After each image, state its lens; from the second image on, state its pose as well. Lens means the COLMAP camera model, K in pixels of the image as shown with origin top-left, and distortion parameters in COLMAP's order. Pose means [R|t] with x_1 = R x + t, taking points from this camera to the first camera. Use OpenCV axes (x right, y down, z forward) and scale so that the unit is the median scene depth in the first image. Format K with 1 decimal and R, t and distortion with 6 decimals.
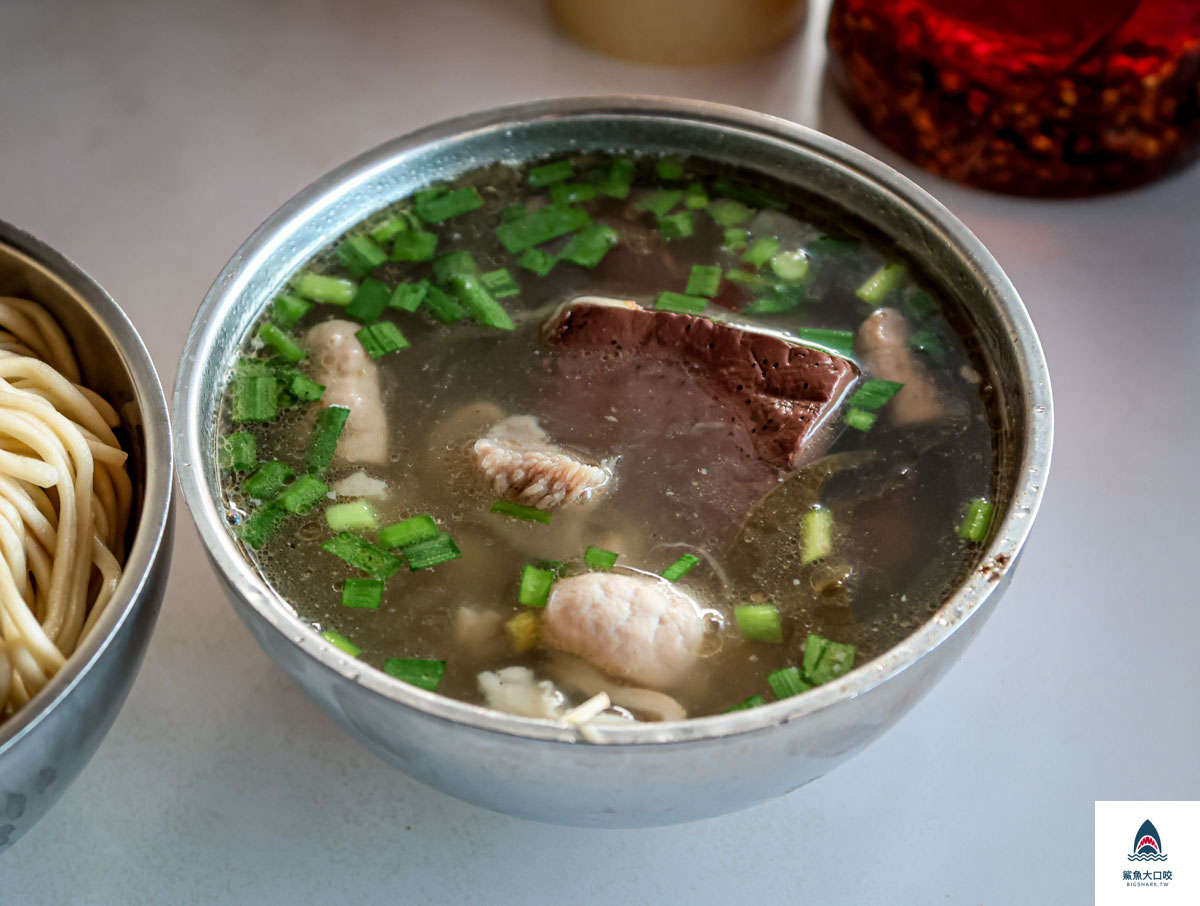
lens RADIAL K [[2476.5, 0, 596.1], [0, 2476.5, 449.0], [0, 0, 1]] dist [-0.047083, 0.000000]
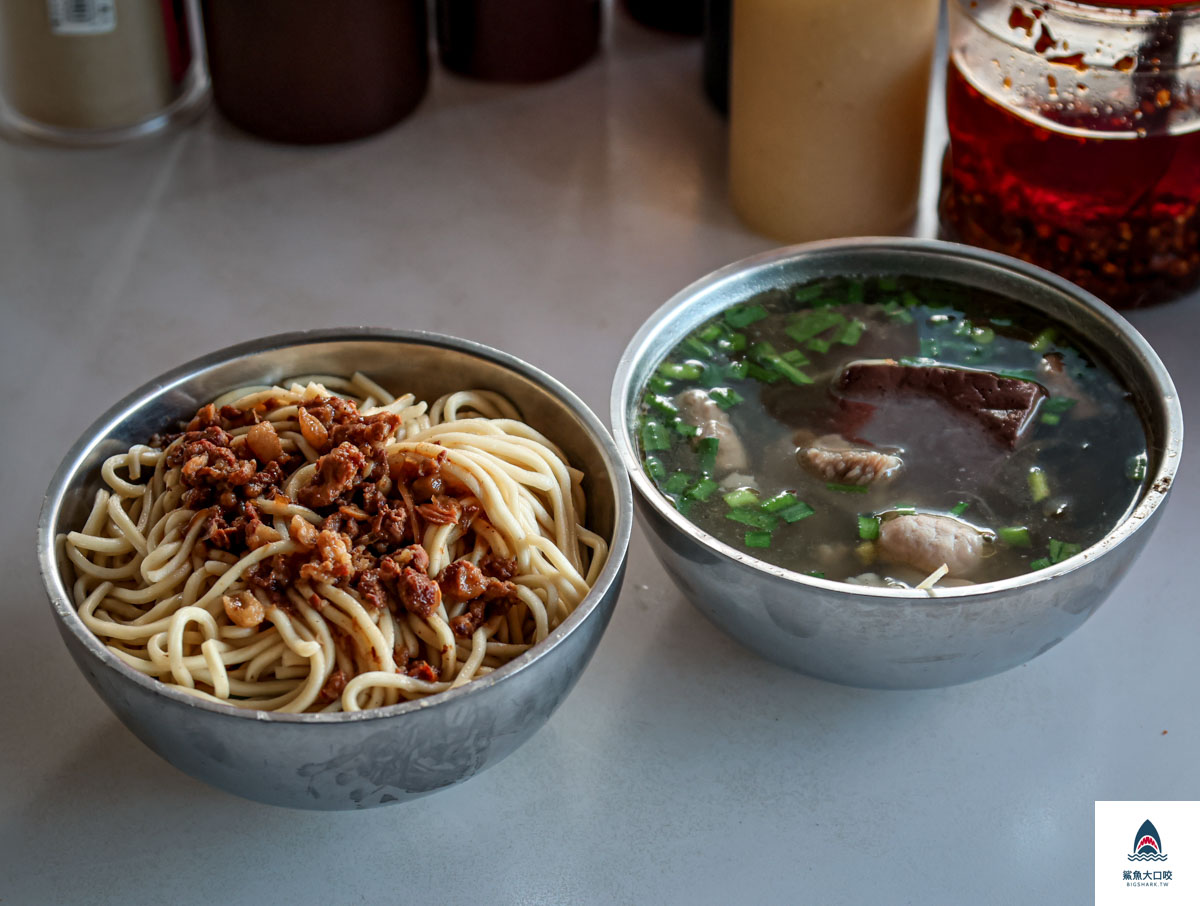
lens RADIAL K [[2476.5, 0, 605.8], [0, 2476.5, 455.9], [0, 0, 1]] dist [-0.047083, 0.000000]
pose [[0.995017, -0.077450, 0.062795, -0.258041], [0.085597, 0.986502, -0.139599, 0.195400], [-0.051135, 0.144278, 0.988215, -0.481941]]
